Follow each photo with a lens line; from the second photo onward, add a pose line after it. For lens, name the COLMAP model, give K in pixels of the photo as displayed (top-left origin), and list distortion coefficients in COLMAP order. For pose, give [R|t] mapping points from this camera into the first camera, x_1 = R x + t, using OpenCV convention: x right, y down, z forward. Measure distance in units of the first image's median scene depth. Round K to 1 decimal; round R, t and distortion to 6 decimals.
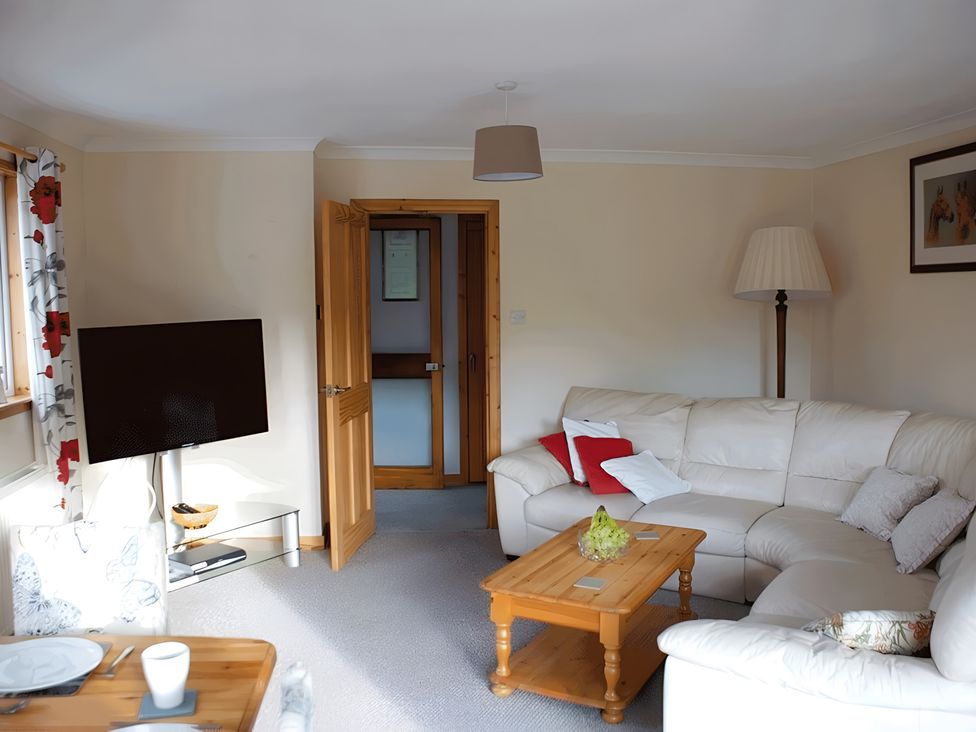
lens RADIAL K [[816.0, 0, 488.0], [0, 816.0, 366.0], [0, 0, 1]] dist [-0.119844, 0.003412]
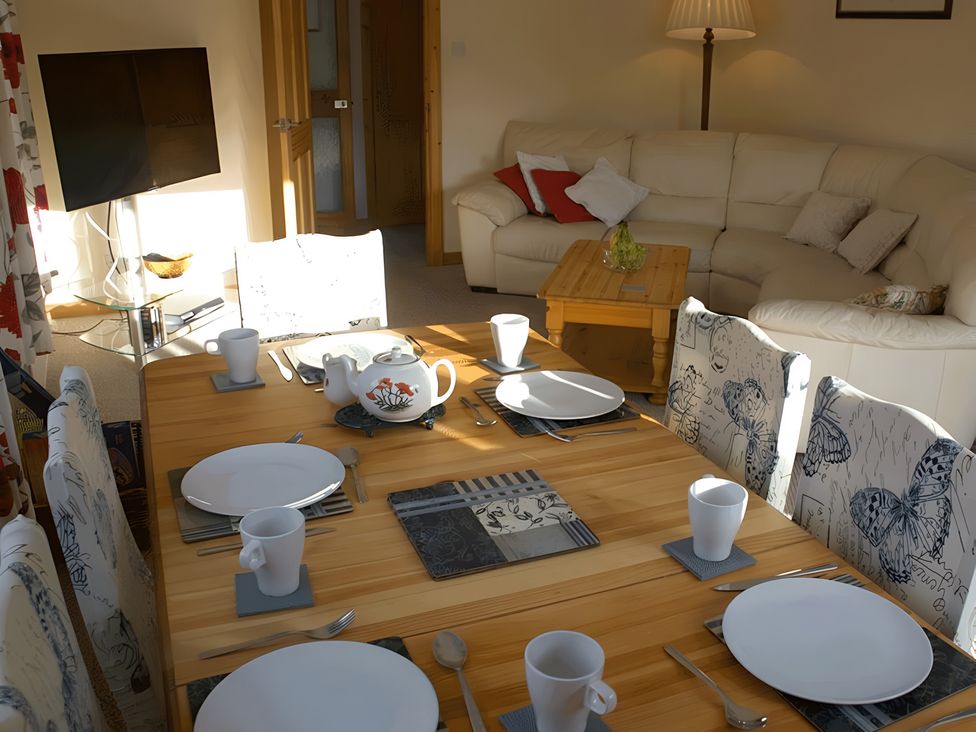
lens RADIAL K [[908.3, 0, 488.0], [0, 908.3, 366.0], [0, 0, 1]] dist [-0.168797, 0.138760]
pose [[0.953554, -0.081373, 0.290024, -0.326597], [0.001932, 0.964453, 0.264246, 0.028956], [-0.301217, -0.251413, 0.919815, -0.096248]]
